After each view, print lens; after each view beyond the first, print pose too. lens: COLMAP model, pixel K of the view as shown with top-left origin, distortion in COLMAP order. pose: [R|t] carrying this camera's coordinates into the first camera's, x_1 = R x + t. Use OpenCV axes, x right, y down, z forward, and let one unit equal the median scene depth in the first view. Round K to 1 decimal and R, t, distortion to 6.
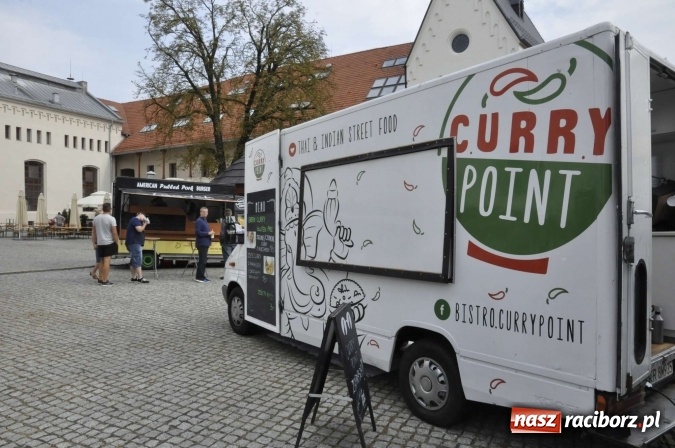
lens RADIAL K [[462.8, 0, 332.2], [0, 462.8, 223.4], [0, 0, 1]] dist [-0.129079, 0.095263]
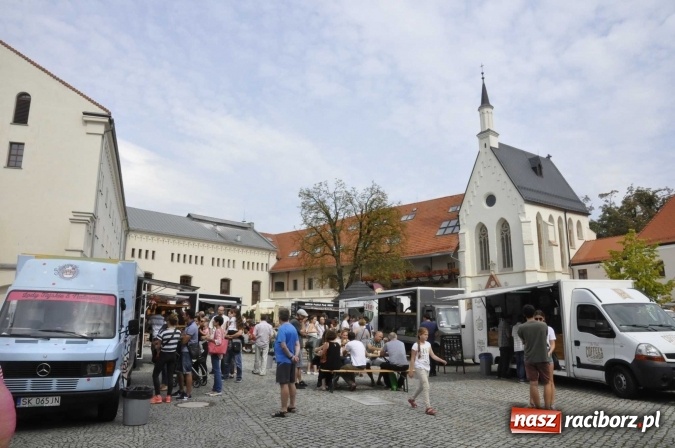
lens RADIAL K [[462.8, 0, 332.2], [0, 462.8, 223.4], [0, 0, 1]] dist [-0.129079, 0.095263]
pose [[0.963627, -0.047864, -0.262929, 0.127979], [-0.008003, 0.978222, -0.207408, 0.002820], [0.267131, 0.201968, 0.942258, -0.454394]]
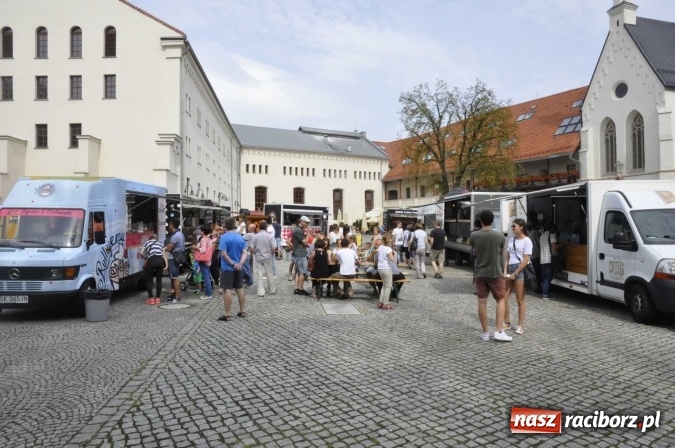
lens RADIAL K [[462.8, 0, 332.2], [0, 462.8, 223.4], [0, 0, 1]] dist [-0.129079, 0.095263]
pose [[0.848691, -0.004328, -0.528872, 0.190857], [-0.001410, 0.999944, -0.010445, 0.002418], [0.528888, 0.009610, 0.848637, -0.415369]]
